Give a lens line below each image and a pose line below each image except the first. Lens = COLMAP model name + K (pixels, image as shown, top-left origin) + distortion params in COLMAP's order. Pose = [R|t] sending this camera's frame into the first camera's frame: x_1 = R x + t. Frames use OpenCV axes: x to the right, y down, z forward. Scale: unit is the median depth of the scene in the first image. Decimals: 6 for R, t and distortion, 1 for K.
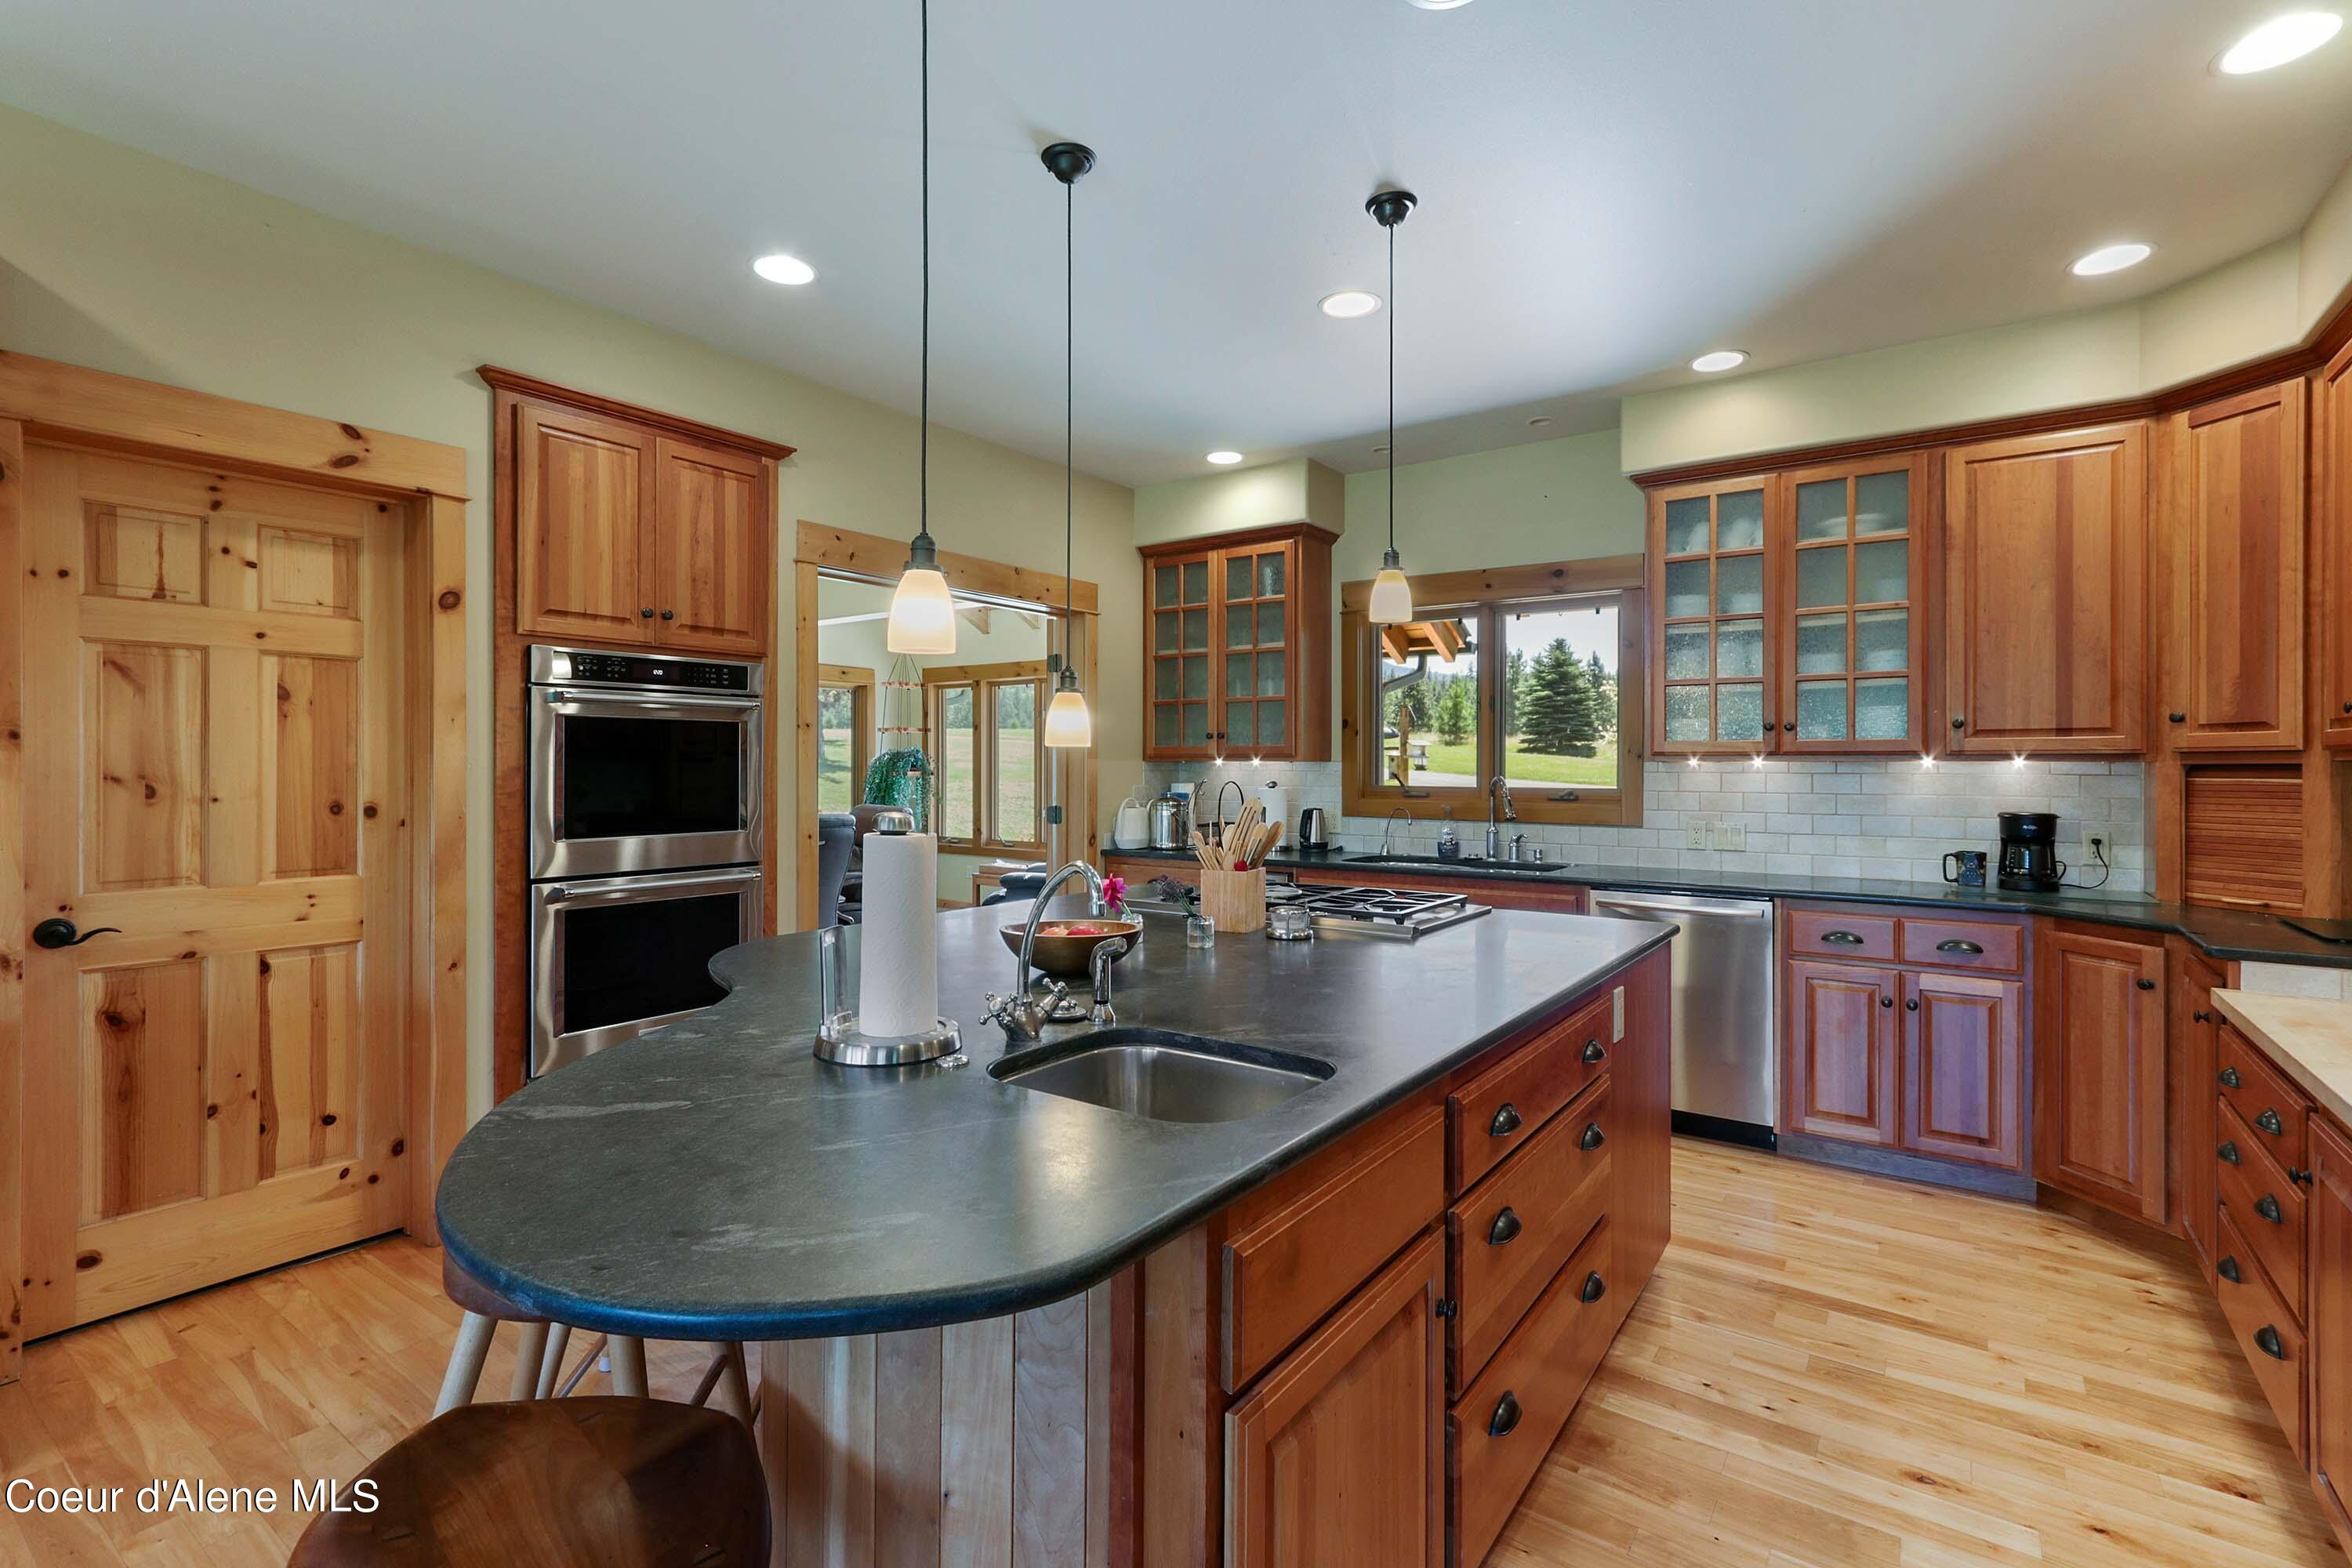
lens RADIAL K [[1092.8, 0, 1161.7], [0, 1092.8, 769.1], [0, 0, 1]] dist [0.004165, 0.001150]
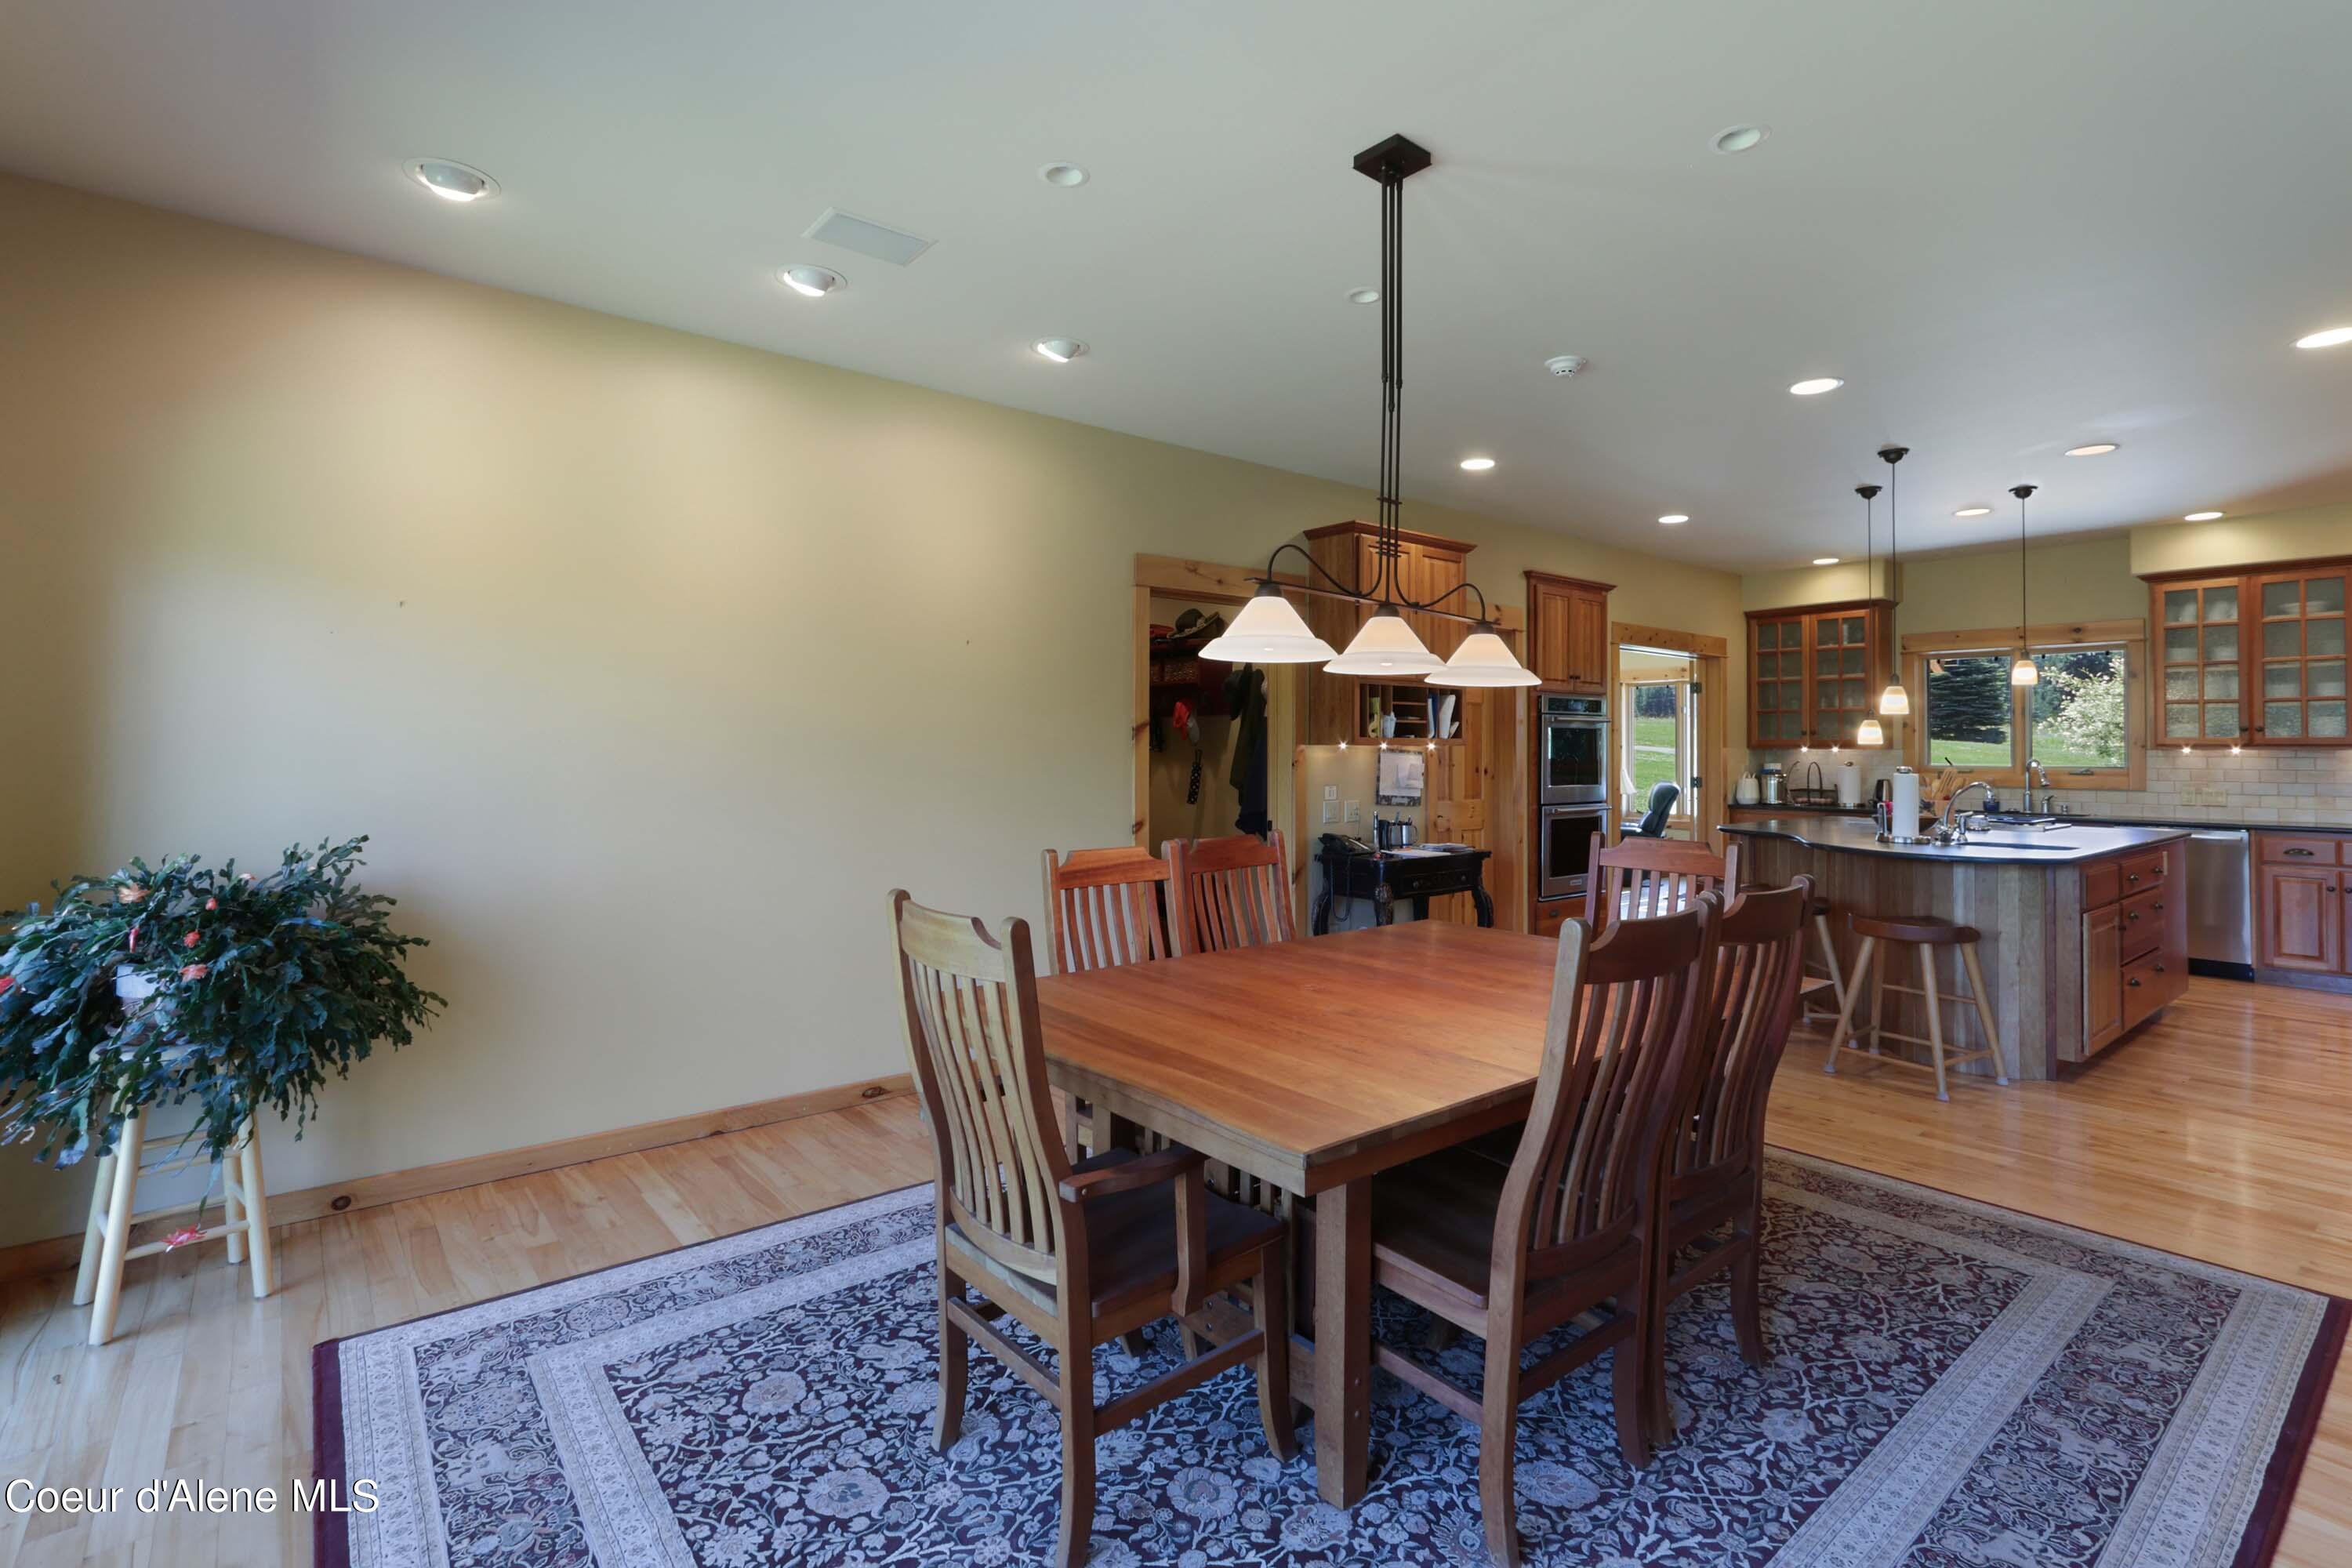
lens RADIAL K [[1092.8, 0, 1166.6], [0, 1092.8, 732.2], [0, 0, 1]] dist [0.004165, 0.001150]
pose [[0.965109, -0.002951, -0.261831, -0.550939], [-0.002323, 0.999801, -0.019832, 0.002648], [0.261838, 0.019748, 0.964910, -0.973313]]
